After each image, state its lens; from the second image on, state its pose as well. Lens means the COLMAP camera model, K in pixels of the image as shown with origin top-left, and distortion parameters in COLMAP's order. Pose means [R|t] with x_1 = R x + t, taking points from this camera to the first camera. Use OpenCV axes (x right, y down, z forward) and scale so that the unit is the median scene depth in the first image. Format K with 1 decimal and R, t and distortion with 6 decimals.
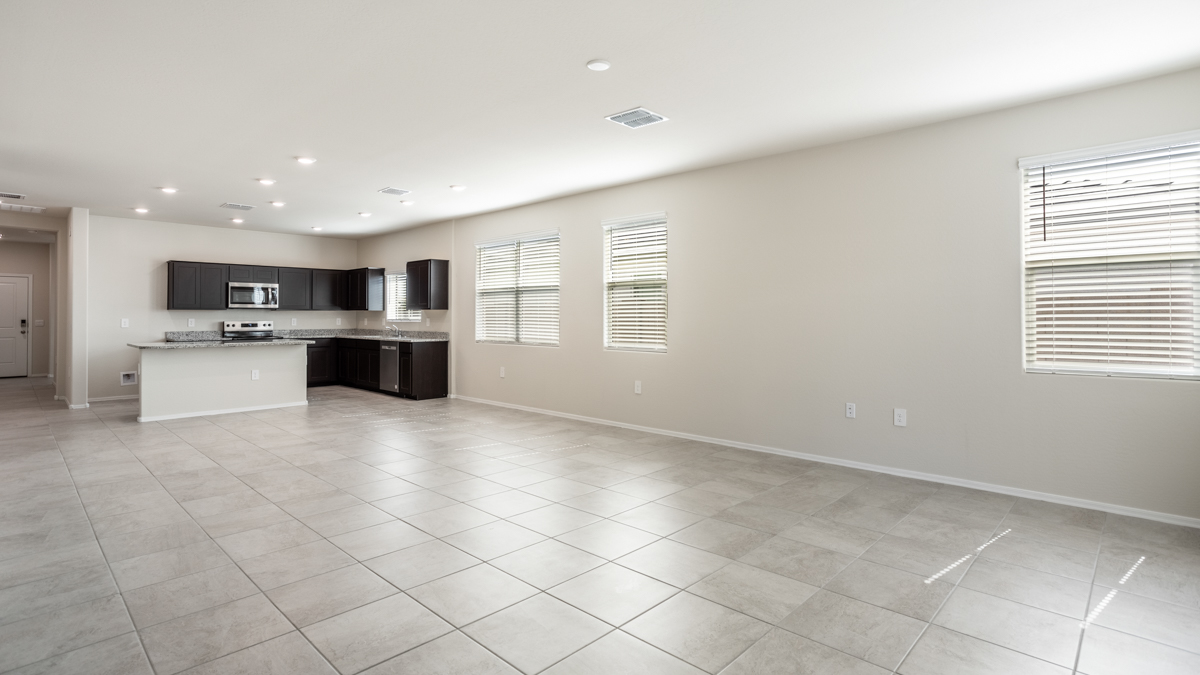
lens RADIAL K [[575.9, 0, 589.8], [0, 575.9, 312.1], [0, 0, 1]] dist [-0.034615, 0.023493]
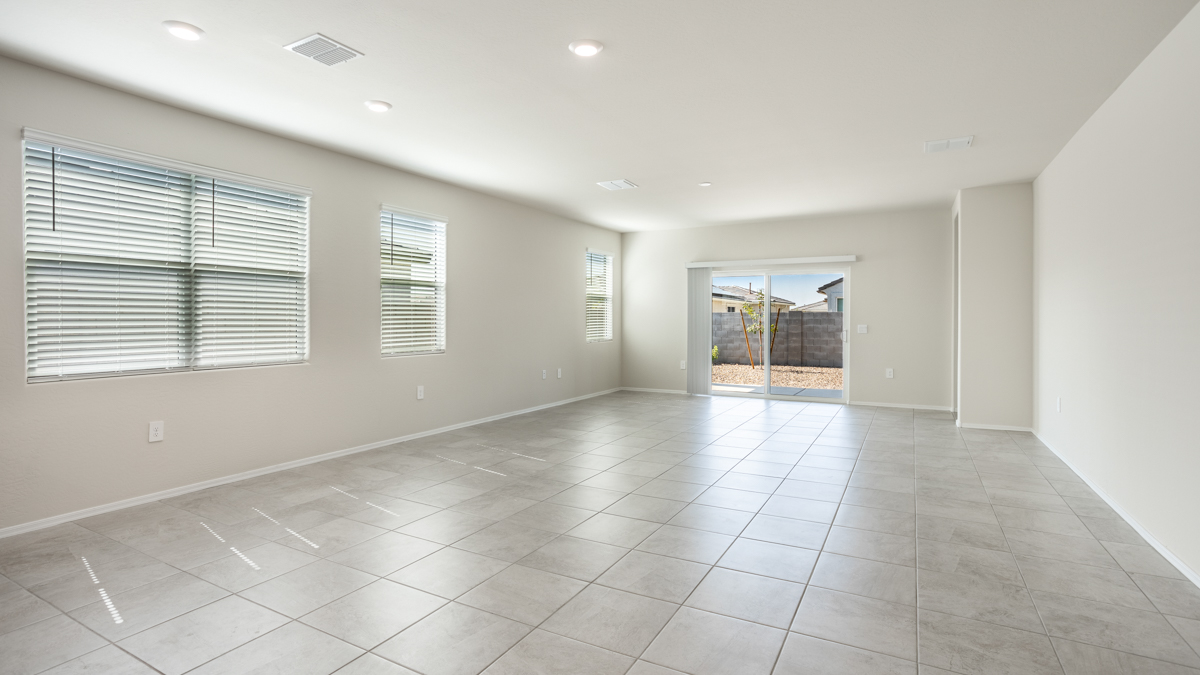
lens RADIAL K [[575.9, 0, 591.4], [0, 575.9, 325.8], [0, 0, 1]] dist [-0.034615, 0.023493]
pose [[-0.251630, -0.016507, 0.967683, -0.619066], [-0.014509, 0.999807, 0.013282, 0.001589], [-0.967715, -0.010698, -0.251821, 0.661168]]
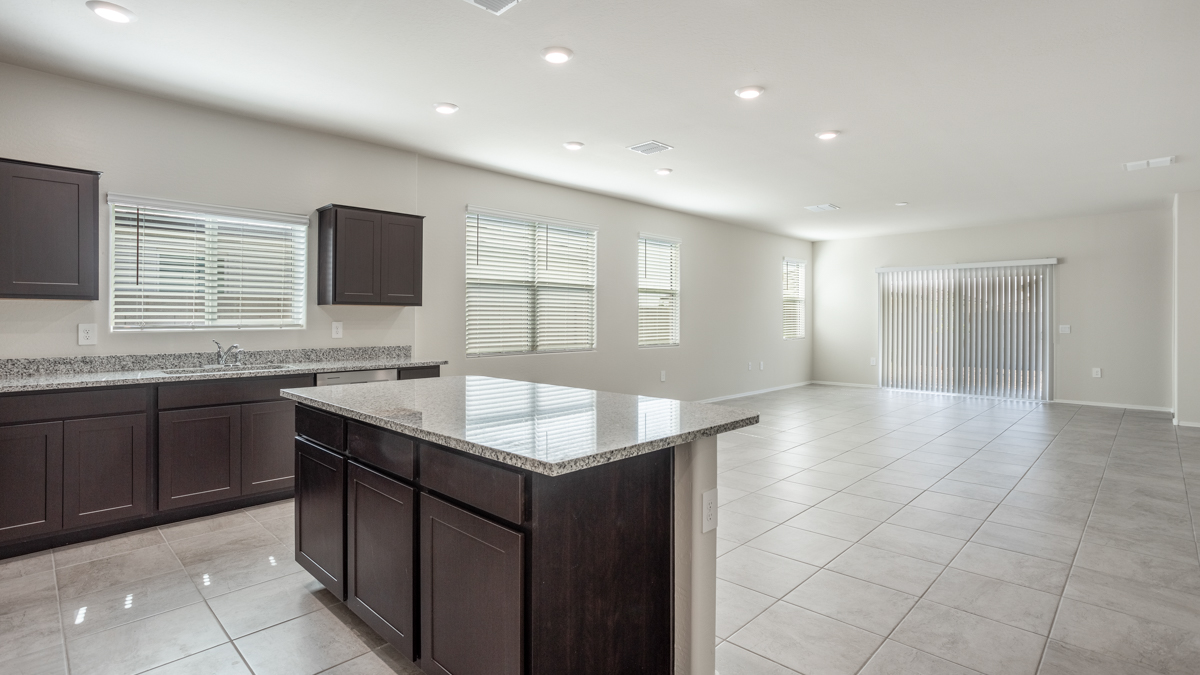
lens RADIAL K [[575.9, 0, 599.3], [0, 575.9, 319.6], [0, 0, 1]] dist [-0.034615, 0.023493]
pose [[0.005496, -0.005867, 0.999968, -0.784967], [-0.014061, 0.999883, 0.005944, 0.002695], [-0.999886, -0.014093, 0.005413, 0.772950]]
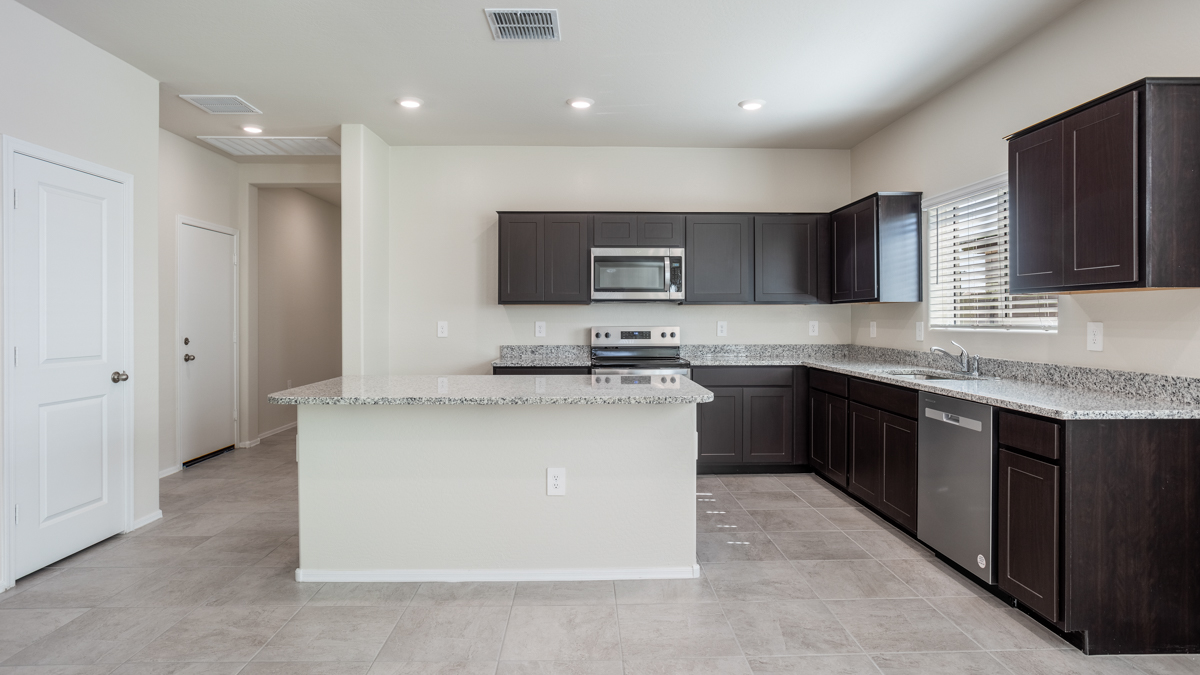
lens RADIAL K [[647.6, 0, 591.4], [0, 647.6, 314.9], [0, 0, 1]] dist [-0.033113, 0.010470]
pose [[0.706213, -0.004601, -0.707984, -0.235482], [0.007039, 0.999975, 0.000522, 0.005276], [0.707964, -0.005352, 0.706228, 0.603777]]
